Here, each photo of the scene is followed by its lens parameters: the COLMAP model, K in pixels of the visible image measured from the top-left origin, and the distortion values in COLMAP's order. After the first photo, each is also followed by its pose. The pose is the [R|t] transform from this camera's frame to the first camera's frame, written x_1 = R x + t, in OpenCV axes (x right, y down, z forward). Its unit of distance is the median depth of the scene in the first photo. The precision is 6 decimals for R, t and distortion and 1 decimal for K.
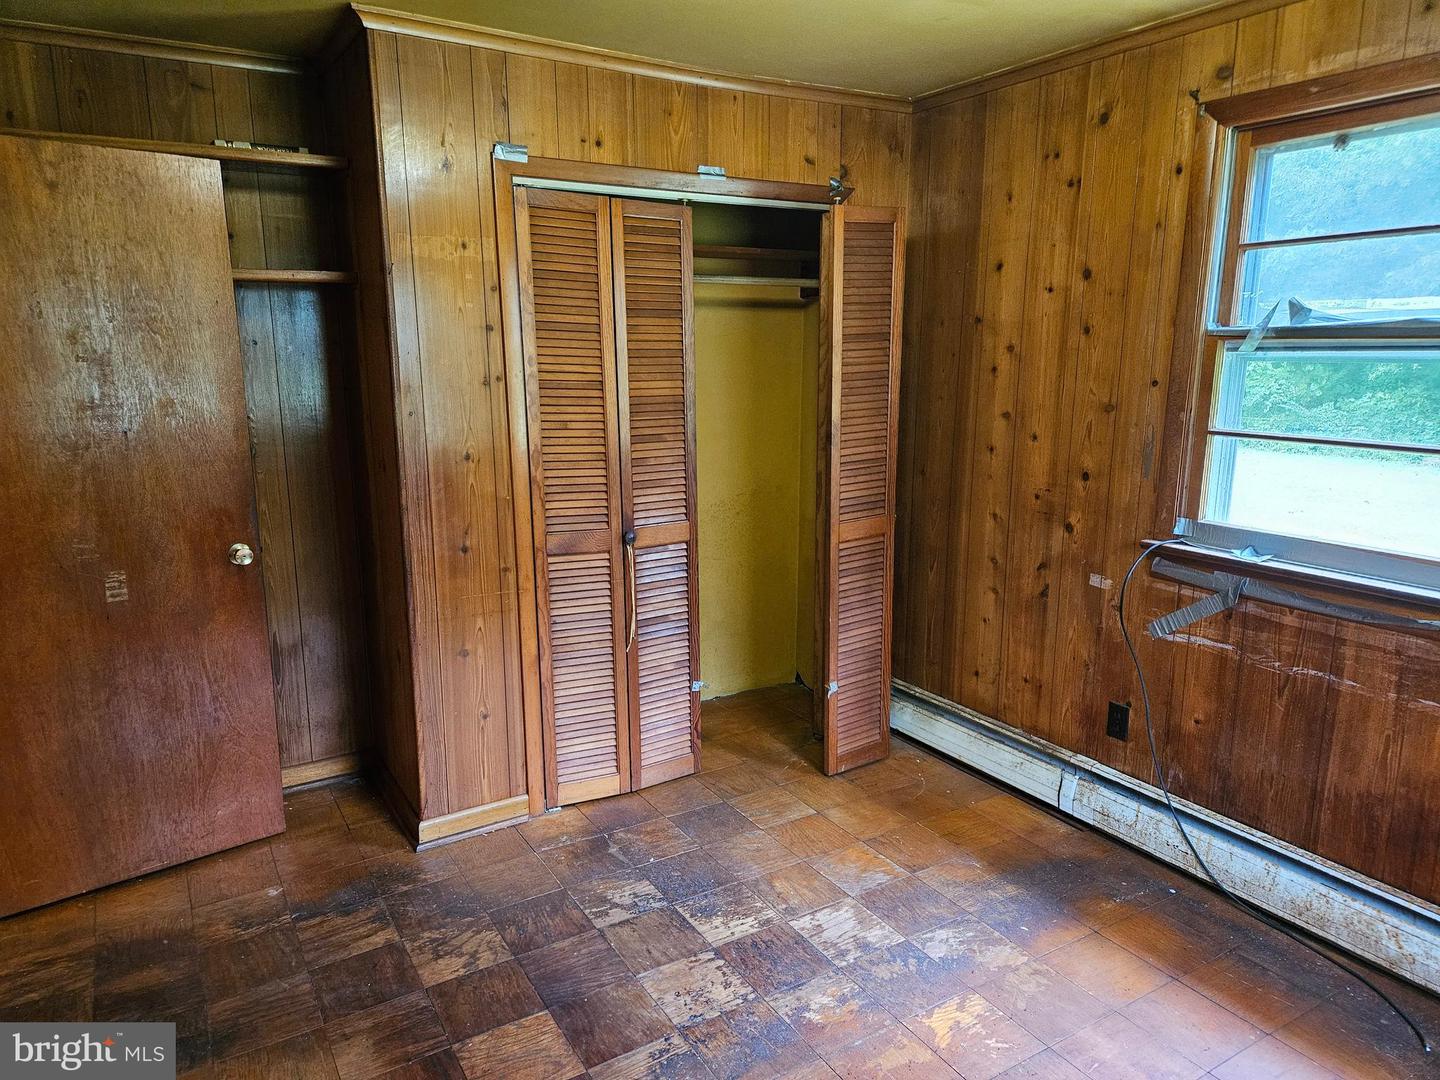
lens RADIAL K [[959.7, 0, 701.5], [0, 959.7, 542.4], [0, 0, 1]] dist [0.081899, -0.080657]
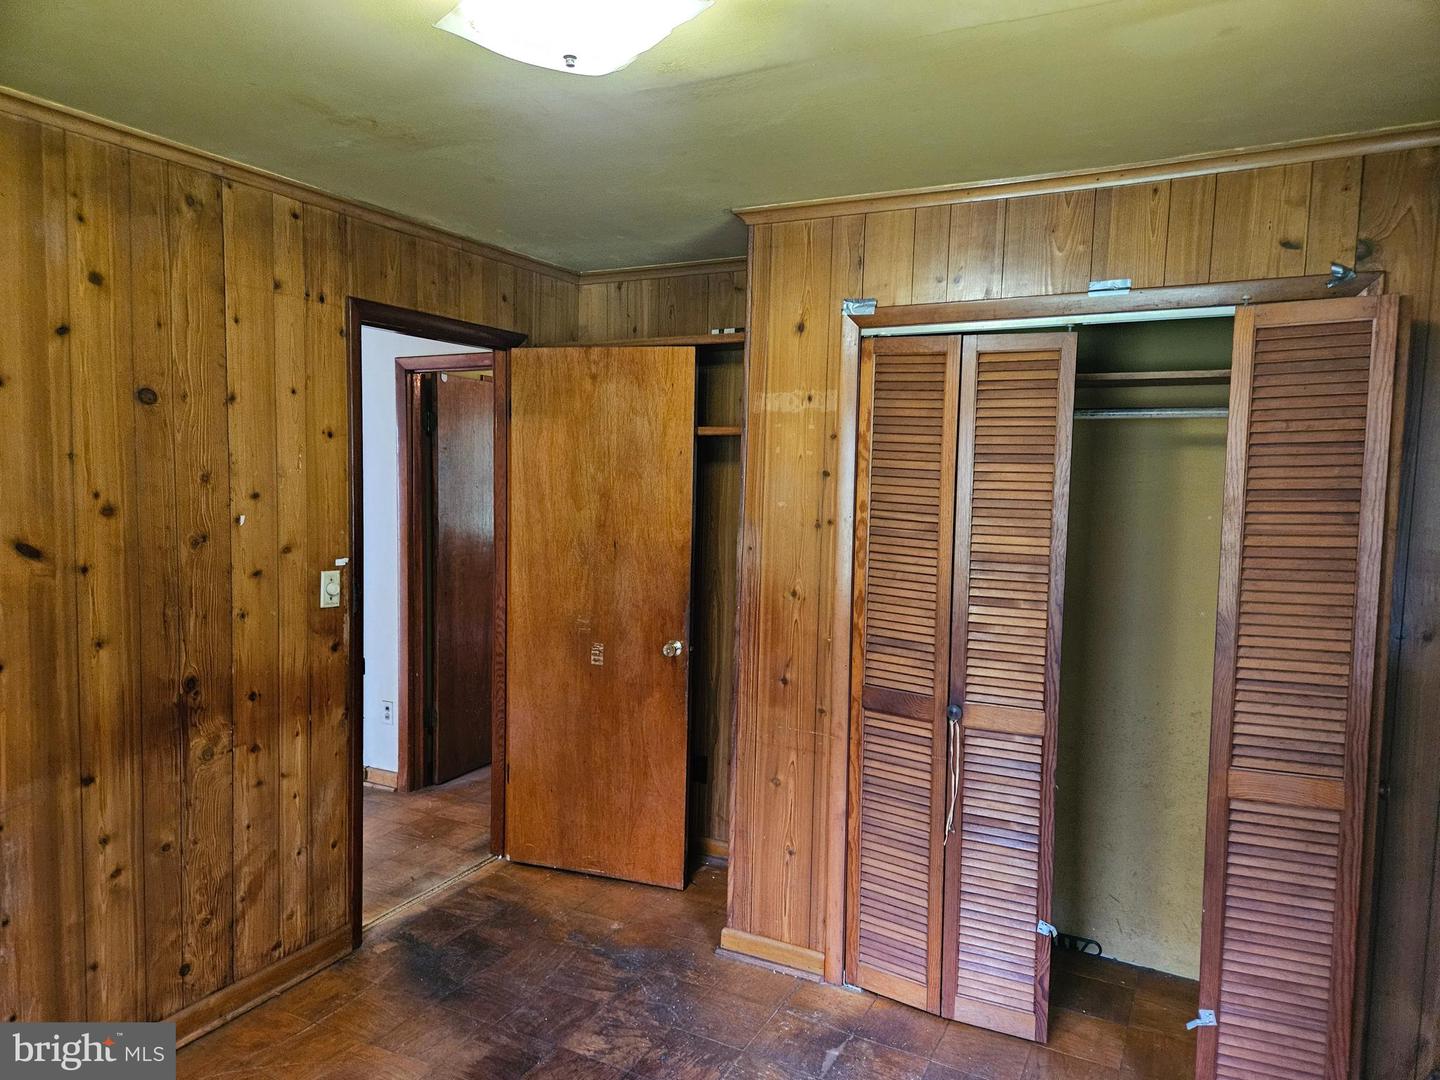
lens RADIAL K [[959.7, 0, 701.5], [0, 959.7, 542.4], [0, 0, 1]] dist [0.081899, -0.080657]
pose [[0.513617, 0.080521, -0.854233, 0.571262], [-0.187529, 0.982052, -0.020185, -0.100133], [0.837275, 0.170561, 0.519499, 0.353647]]
